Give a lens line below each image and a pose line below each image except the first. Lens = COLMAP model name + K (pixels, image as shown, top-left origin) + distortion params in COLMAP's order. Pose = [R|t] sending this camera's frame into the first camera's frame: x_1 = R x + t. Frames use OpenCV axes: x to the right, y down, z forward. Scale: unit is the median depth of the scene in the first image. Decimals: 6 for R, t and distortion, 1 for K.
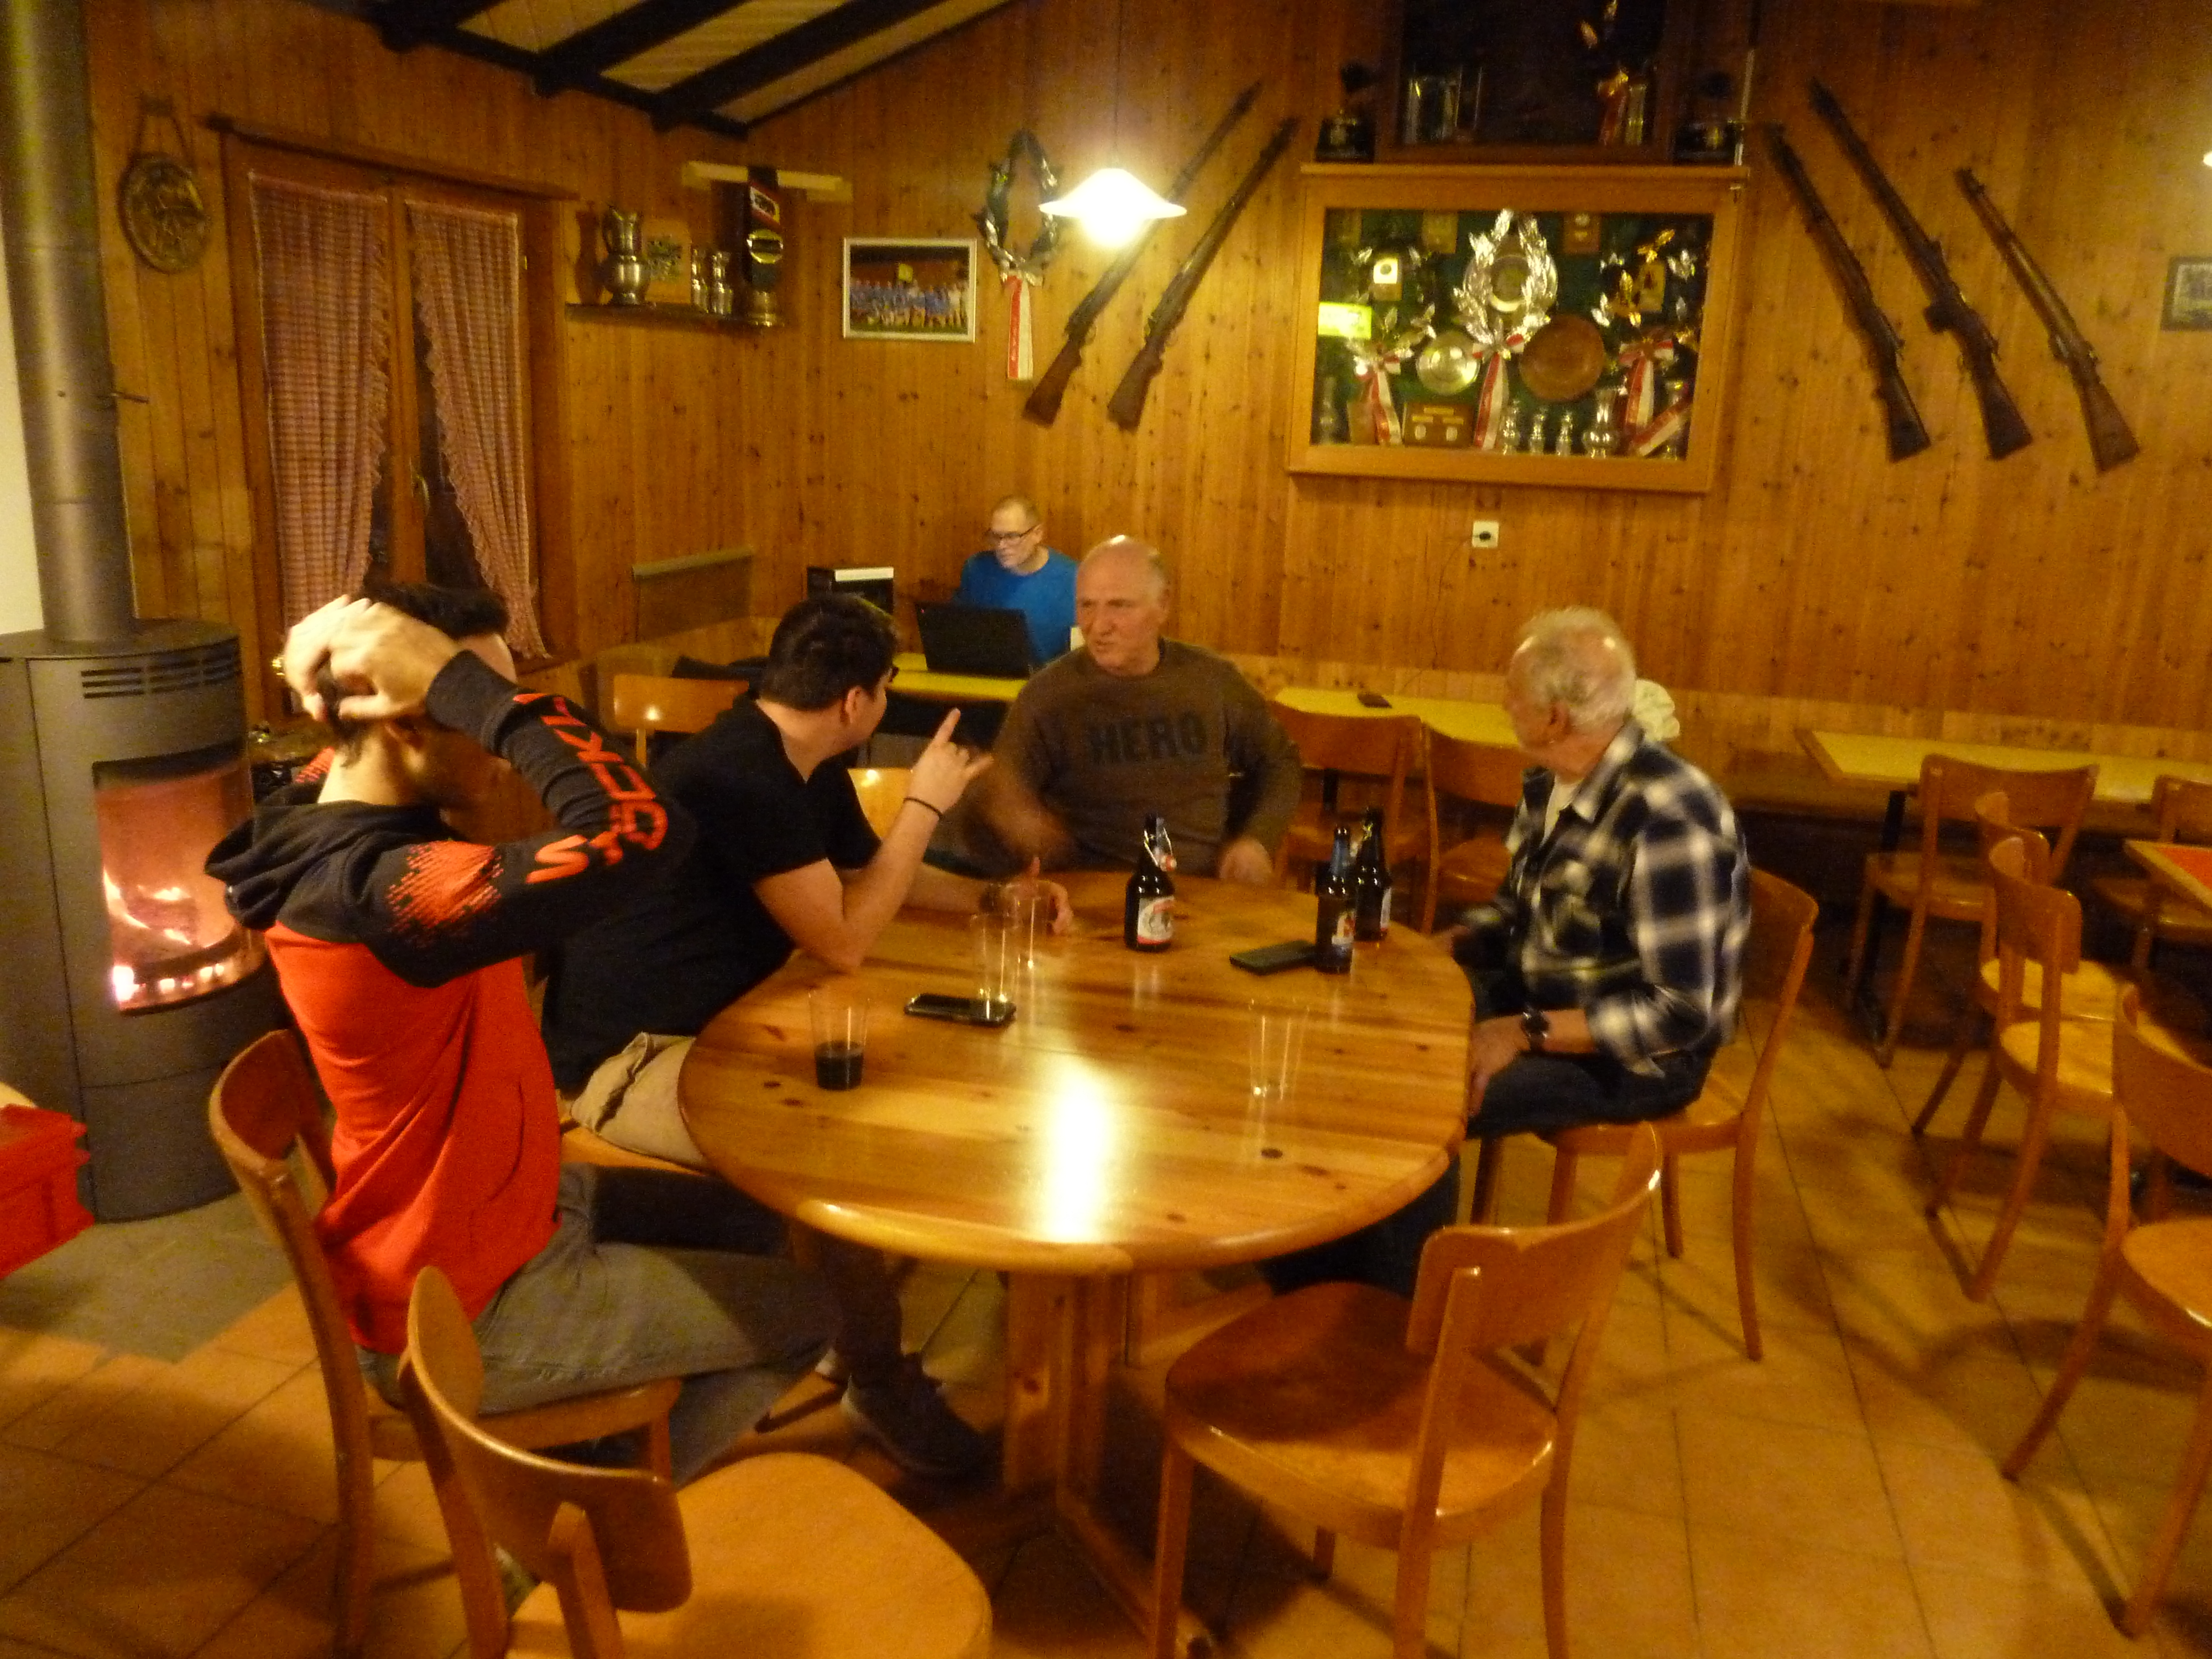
lens RADIAL K [[1665.4, 0, 1103.3], [0, 1665.4, 839.8], [0, 0, 1]] dist [-0.031504, -0.011529]
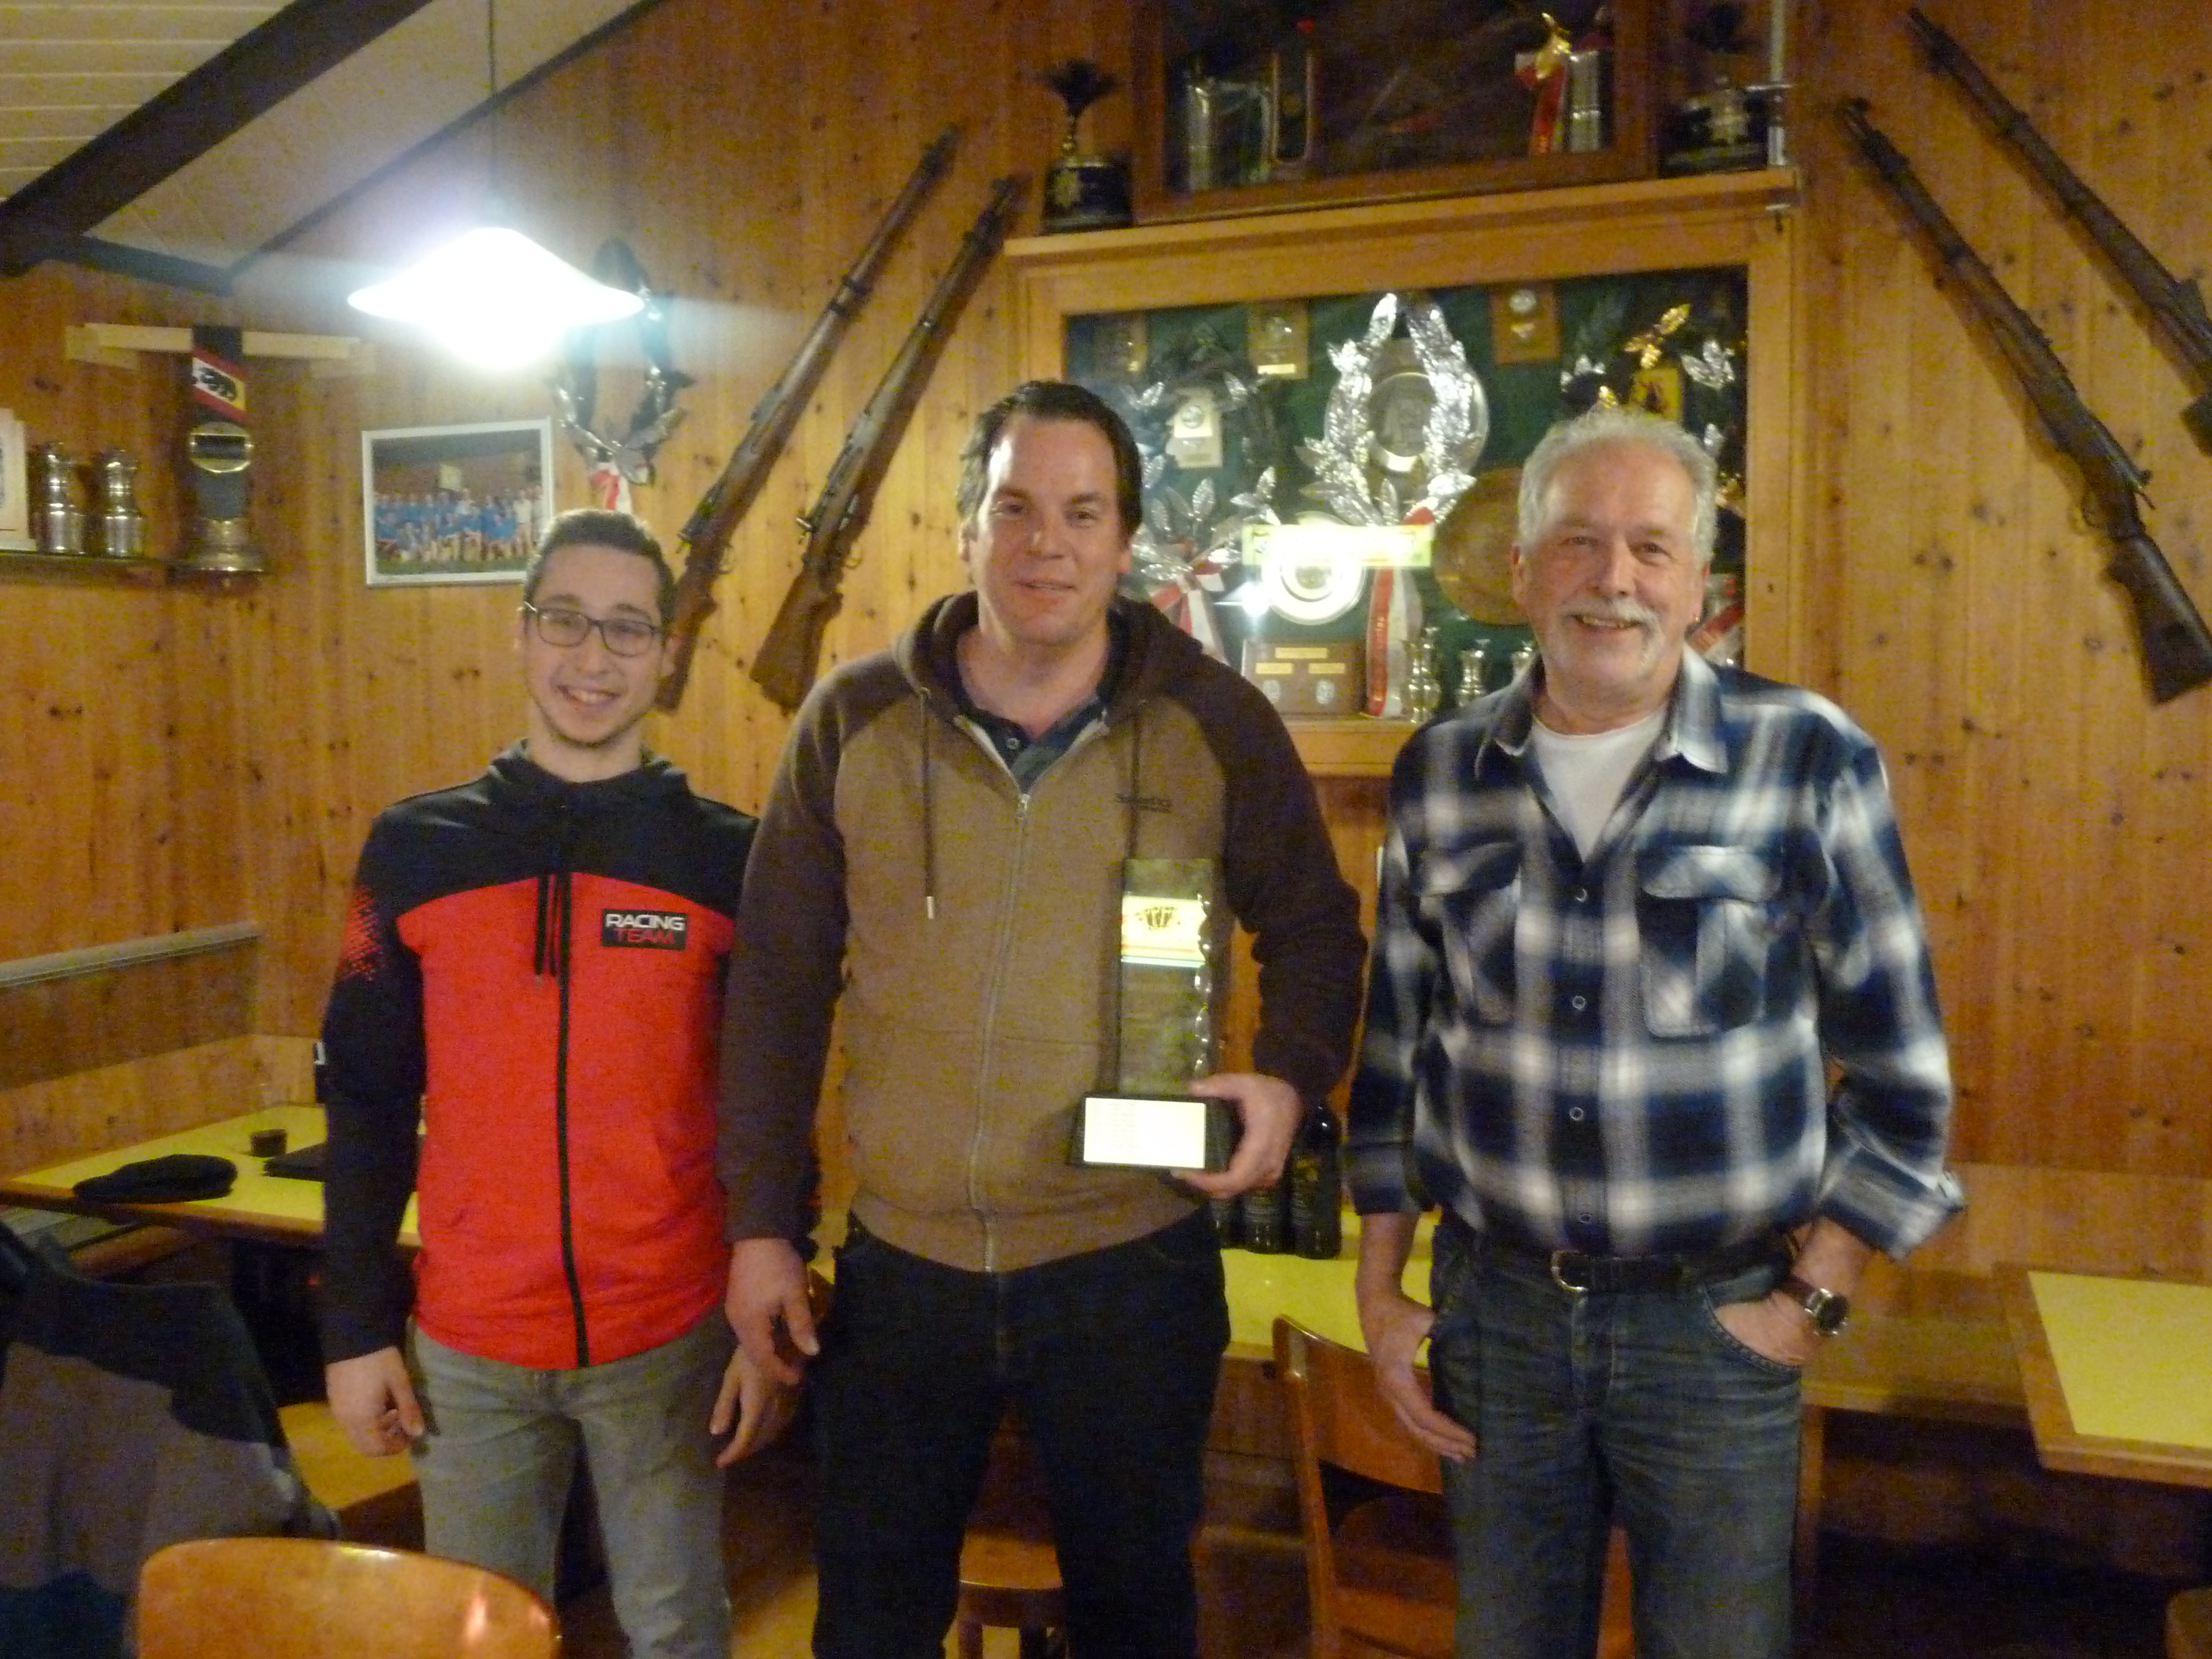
lens RADIAL K [[1964.8, 0, 1102.7], [0, 1964.8, 815.7], [0, 0, 1]] dist [-0.027824, -0.019215]
pose [[0.995370, -0.041019, -0.086928, 0.199166], [0.024403, 0.982580, -0.184230, -0.089442], [0.092971, 0.181256, 0.979032, 0.376258]]
